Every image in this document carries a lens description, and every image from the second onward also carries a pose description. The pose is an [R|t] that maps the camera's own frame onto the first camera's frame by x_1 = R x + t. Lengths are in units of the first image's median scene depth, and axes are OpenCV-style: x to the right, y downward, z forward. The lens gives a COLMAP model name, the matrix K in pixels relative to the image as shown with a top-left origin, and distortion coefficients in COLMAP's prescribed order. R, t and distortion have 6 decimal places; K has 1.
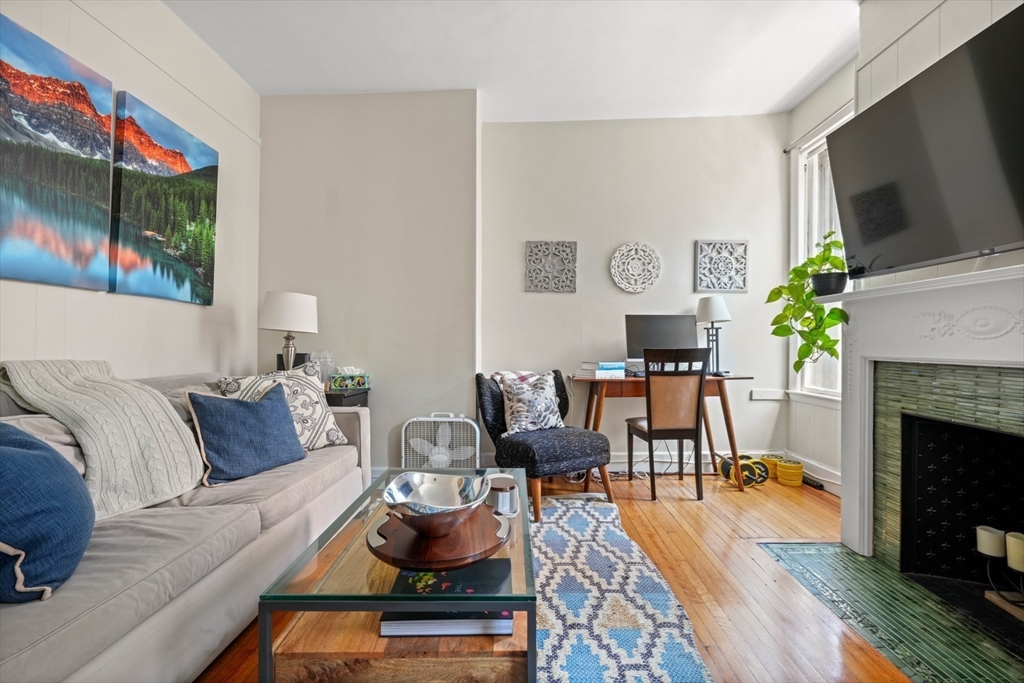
lens RADIAL K [[430.6, 0, 512.6], [0, 430.6, 341.0], [0, 0, 1]] dist [-0.000832, 0.000064]
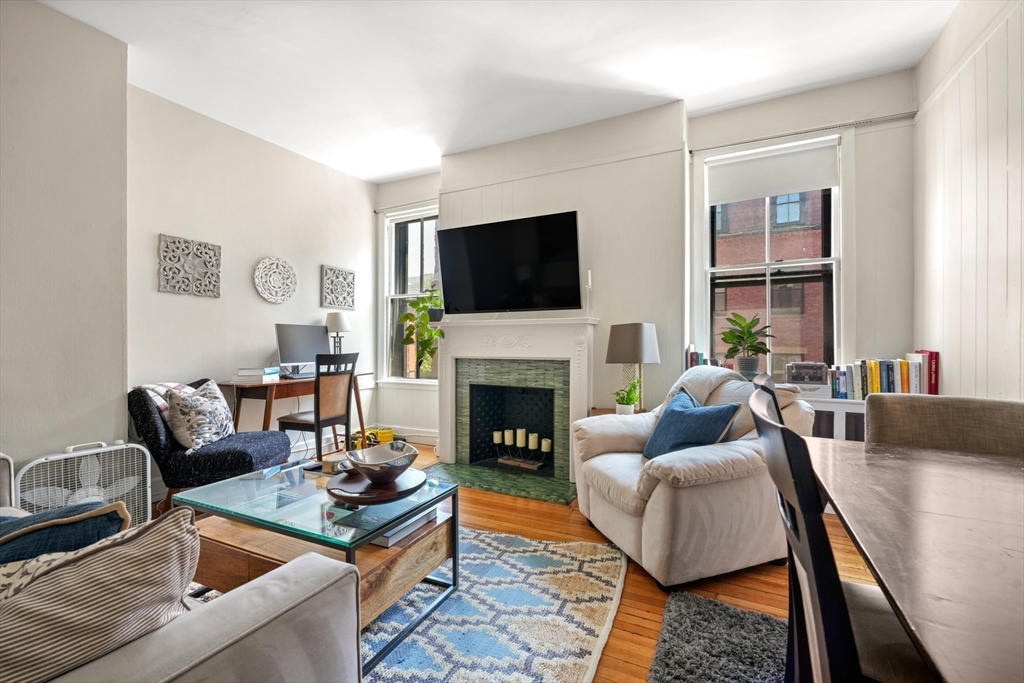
lens RADIAL K [[430.6, 0, 511.1], [0, 430.6, 343.7], [0, 0, 1]] dist [-0.000832, 0.000064]
pose [[0.432801, -0.002058, 0.901487, -0.510471], [-0.003404, 0.999987, 0.003917, -0.017629], [-0.901483, -0.004764, 0.432789, -0.019190]]
